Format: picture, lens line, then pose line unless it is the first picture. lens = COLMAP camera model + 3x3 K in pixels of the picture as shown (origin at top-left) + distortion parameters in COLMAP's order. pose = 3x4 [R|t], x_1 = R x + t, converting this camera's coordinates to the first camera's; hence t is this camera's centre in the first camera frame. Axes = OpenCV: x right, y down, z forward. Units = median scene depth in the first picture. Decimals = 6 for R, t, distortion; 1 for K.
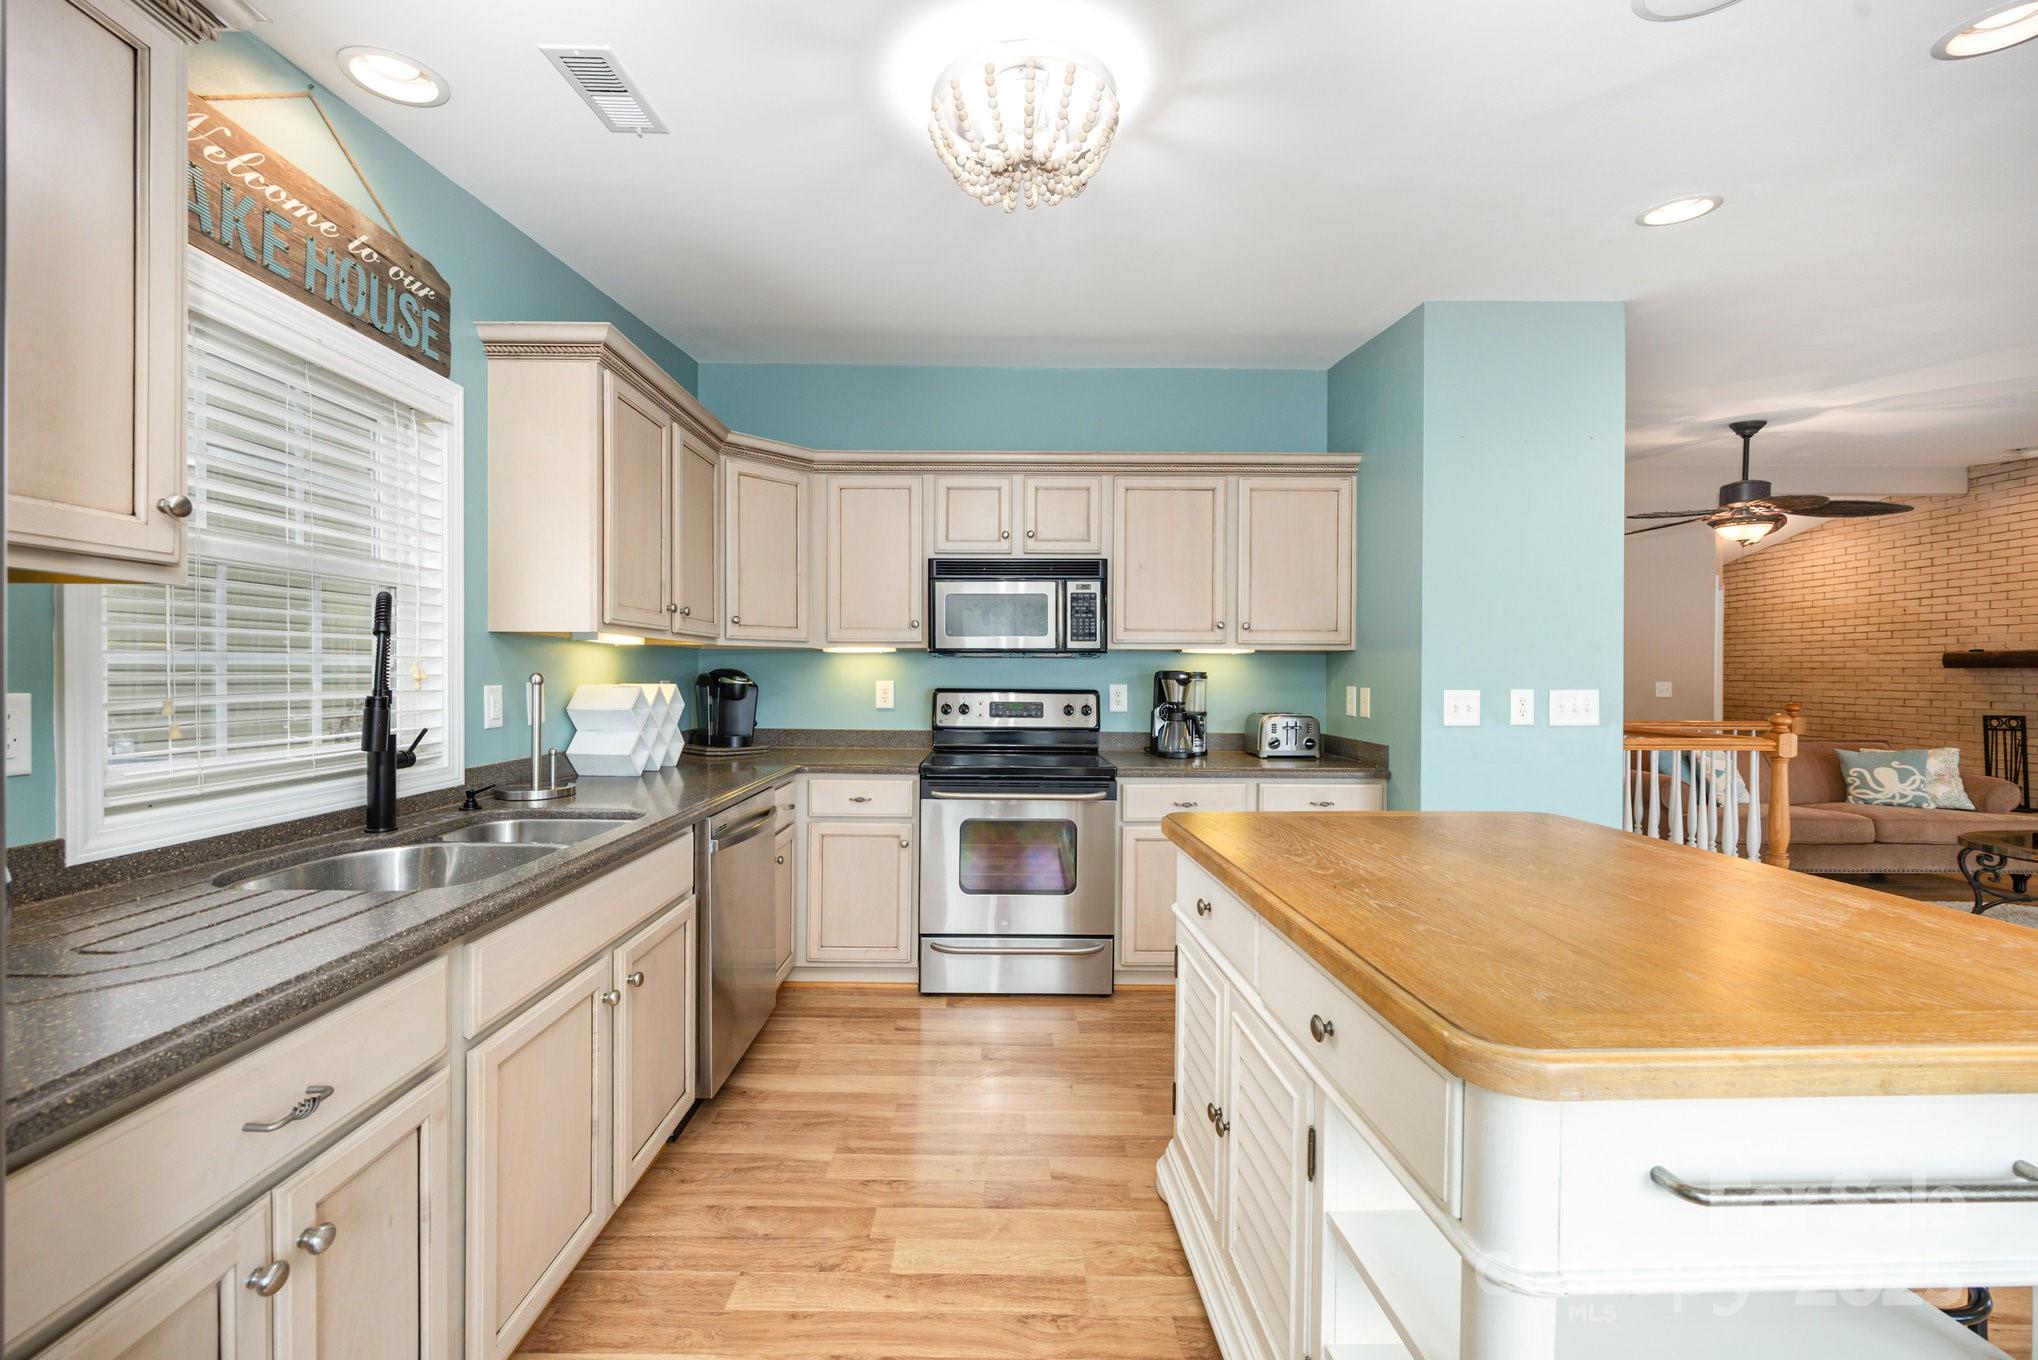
lens RADIAL K [[813.7, 0, 1000.7], [0, 813.7, 670.3], [0, 0, 1]] dist [0.004467, -0.000598]
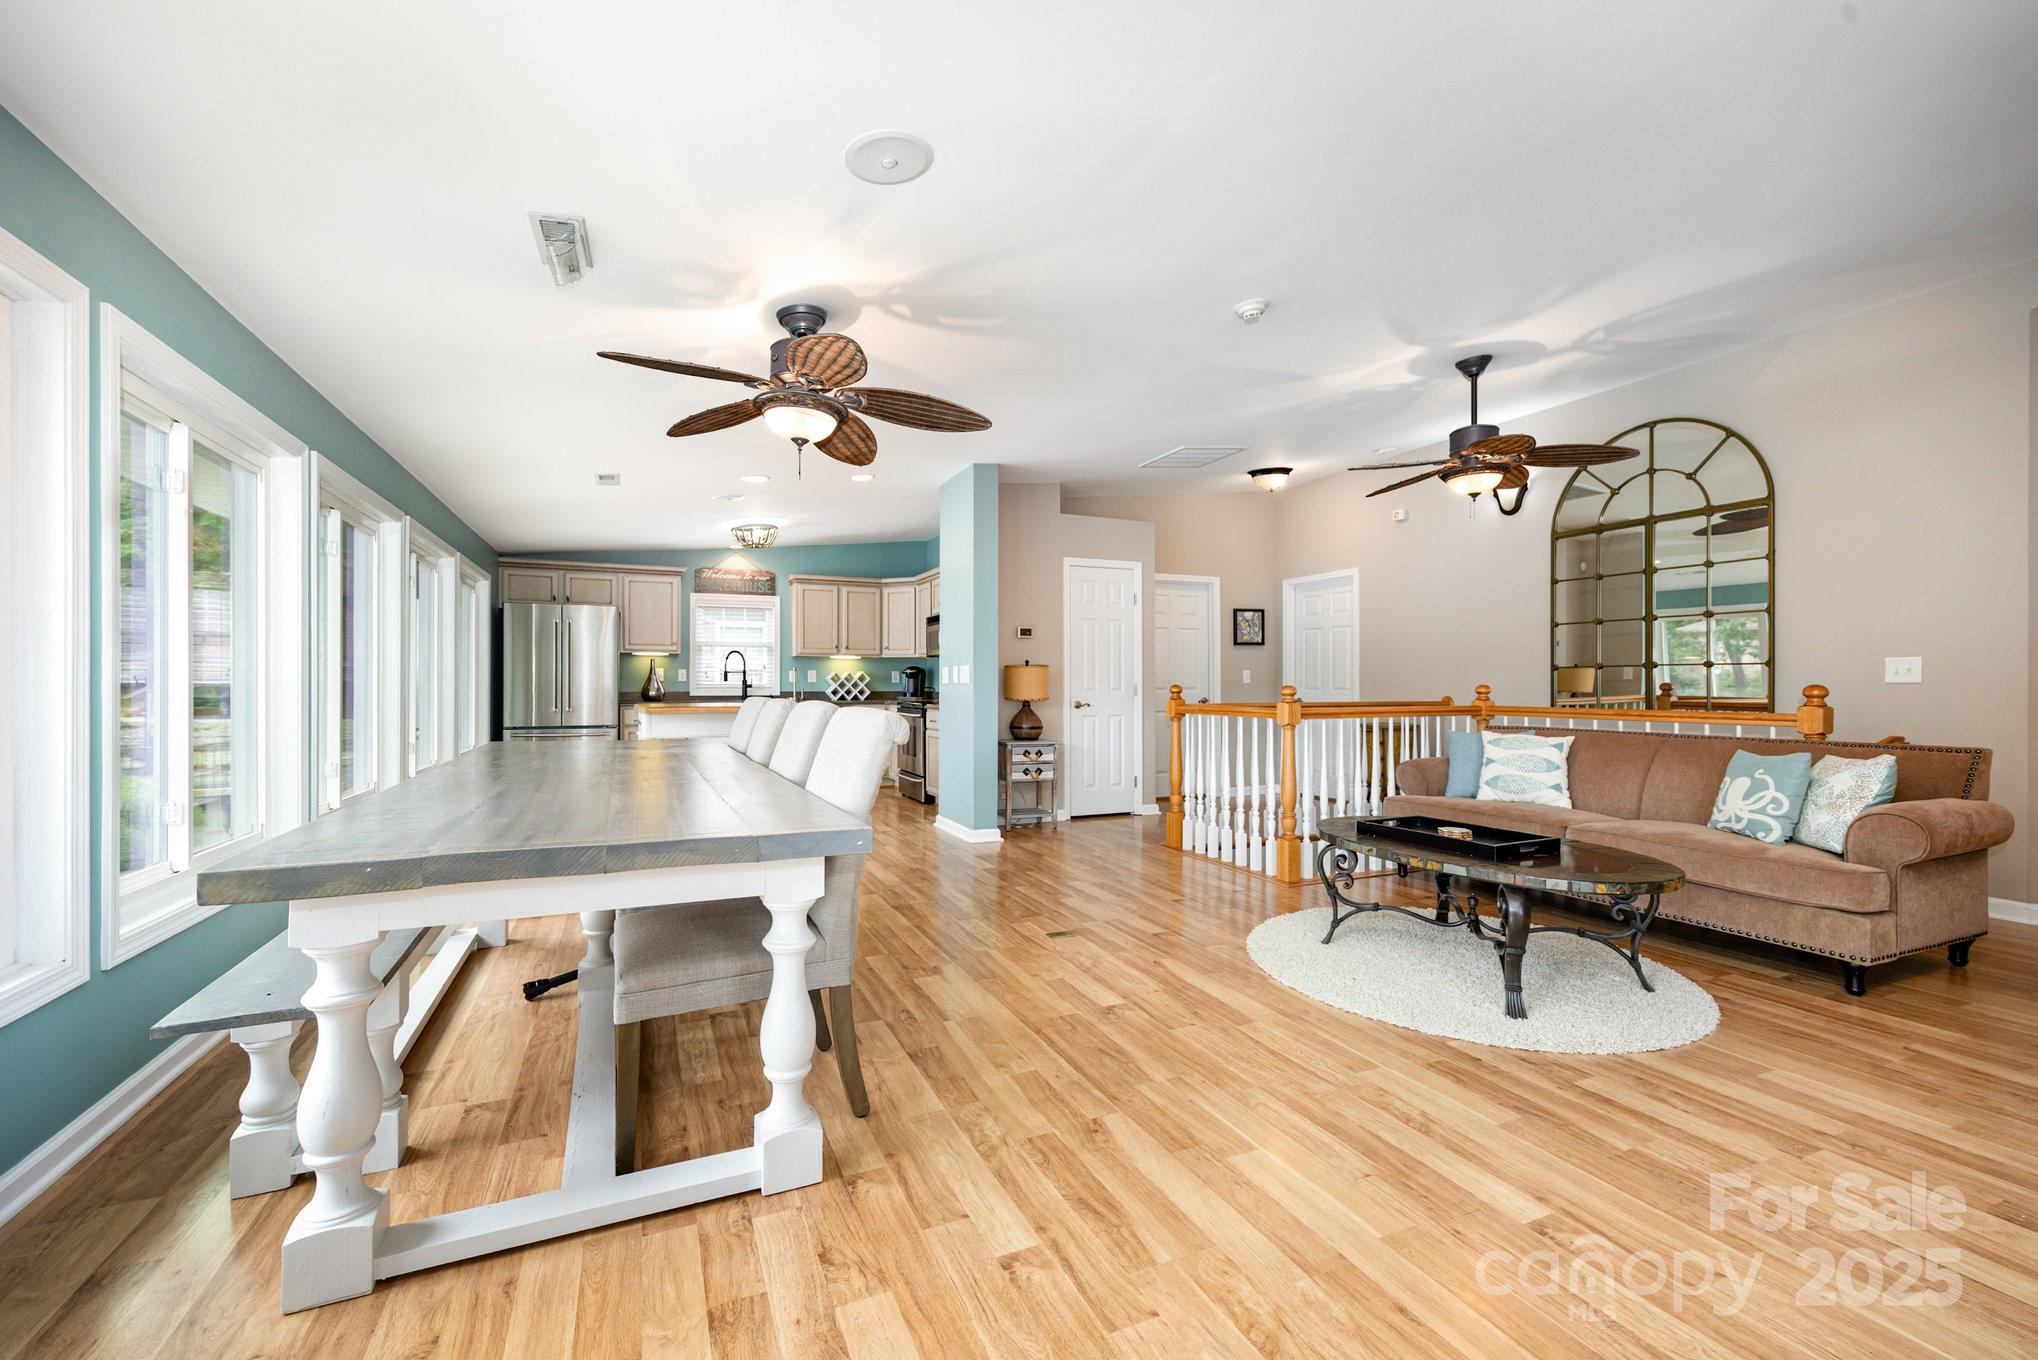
lens RADIAL K [[813.7, 0, 1018.1], [0, 813.7, 674.5], [0, 0, 1]] dist [0.004467, -0.000598]
pose [[0.400567, -0.017451, -0.916101, 3.530405], [0.002694, 0.999837, -0.017868, 0.113279], [0.916263, 0.004690, 0.400549, 0.475938]]
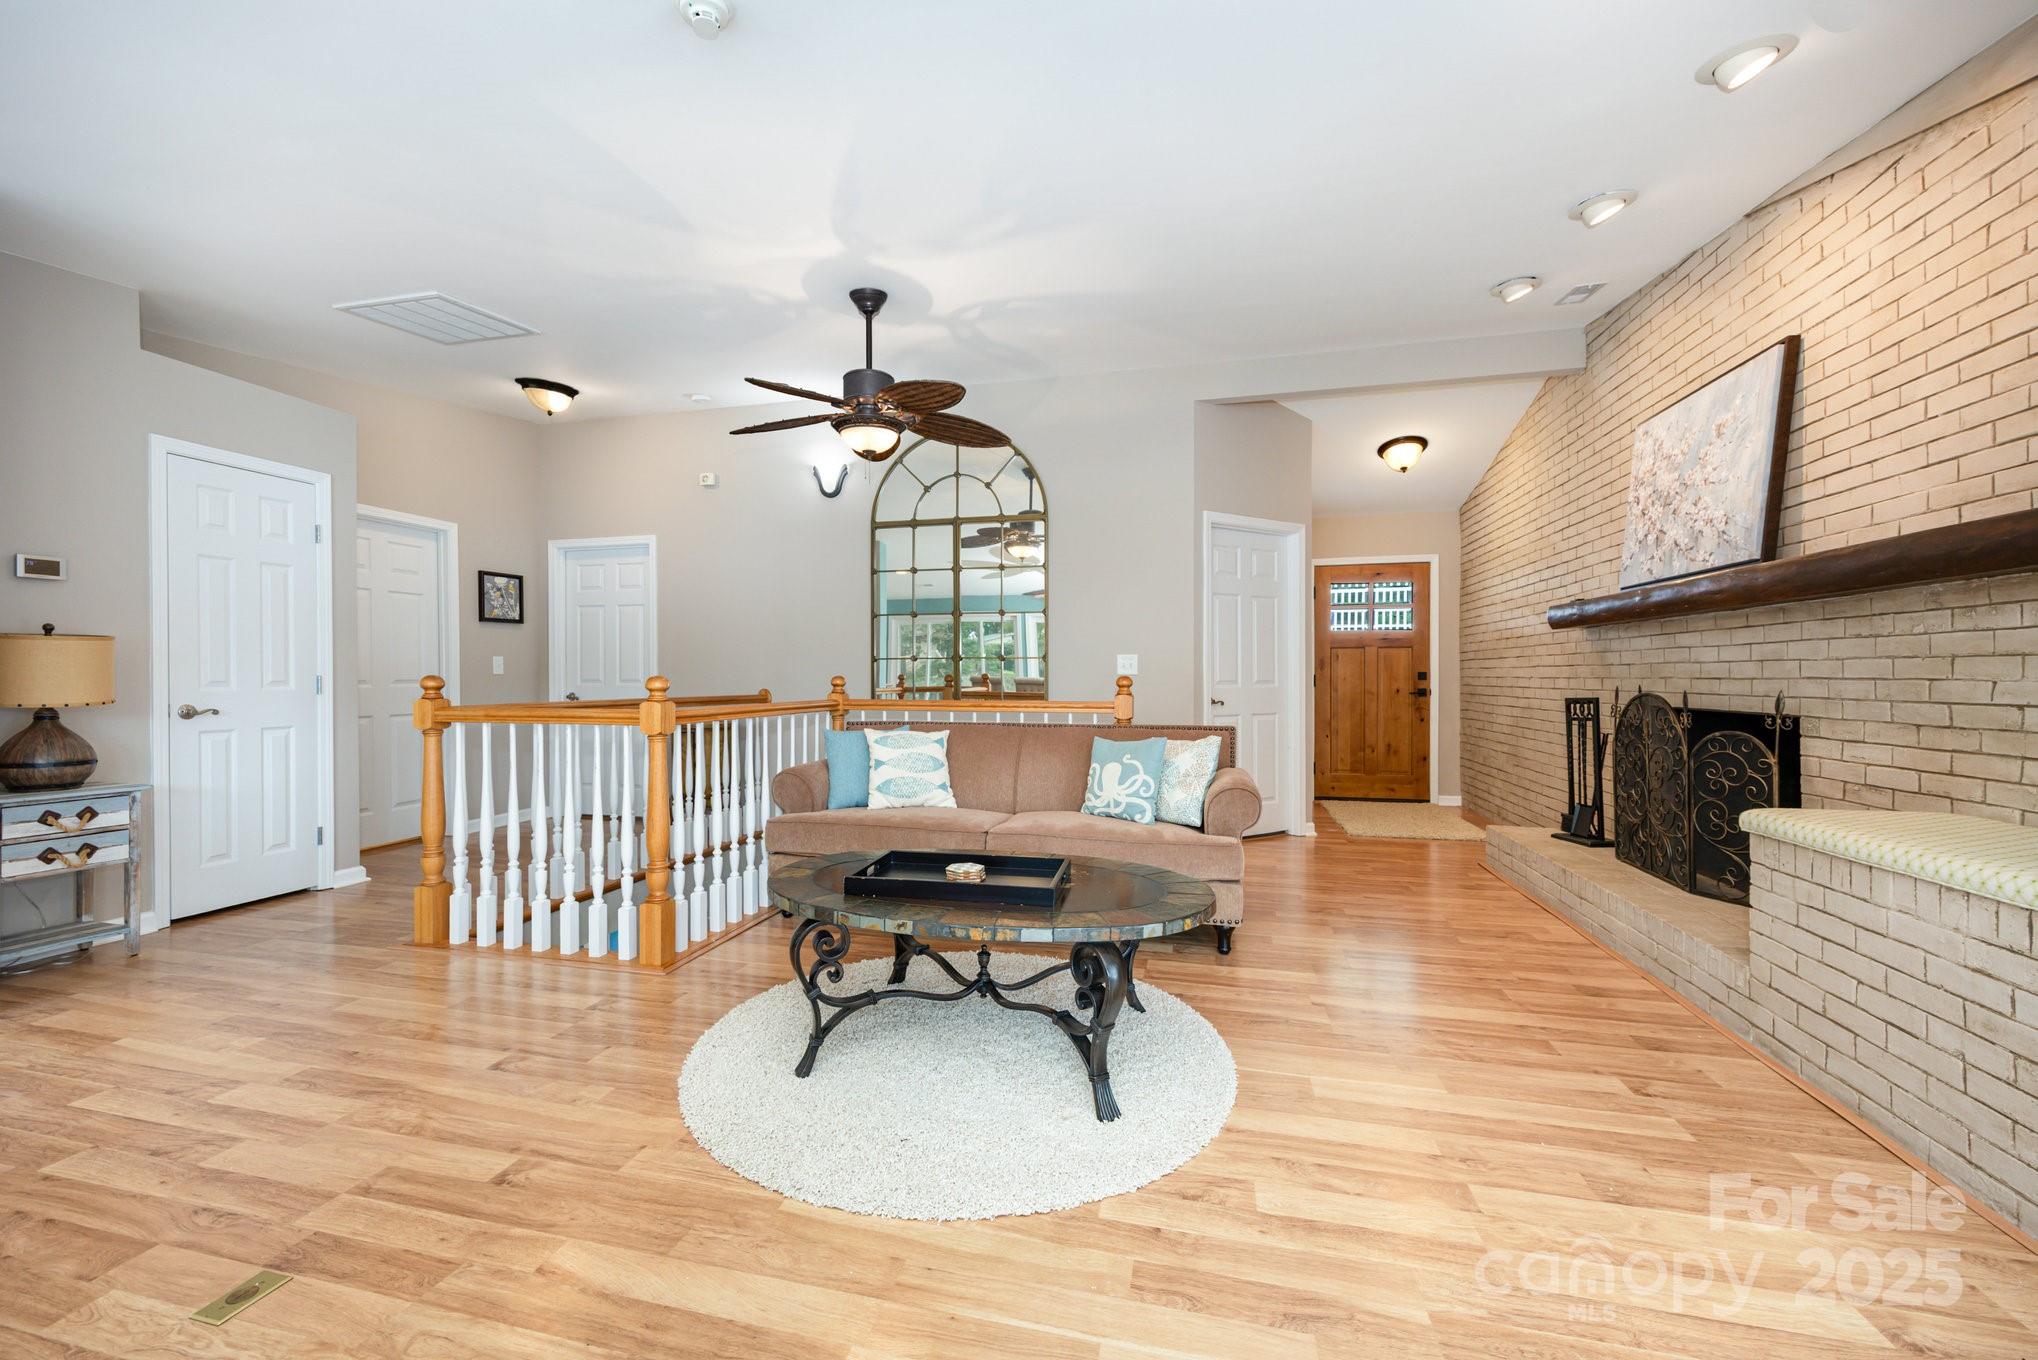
lens RADIAL K [[813.7, 0, 992.3], [0, 813.7, 677.7], [0, 0, 1]] dist [0.004467, -0.000598]
pose [[0.965175, -0.005762, -0.261543, 2.824989], [0.005537, 0.999983, -0.001598, 0.114258], [0.261548, 0.000095, 0.965191, 0.731595]]
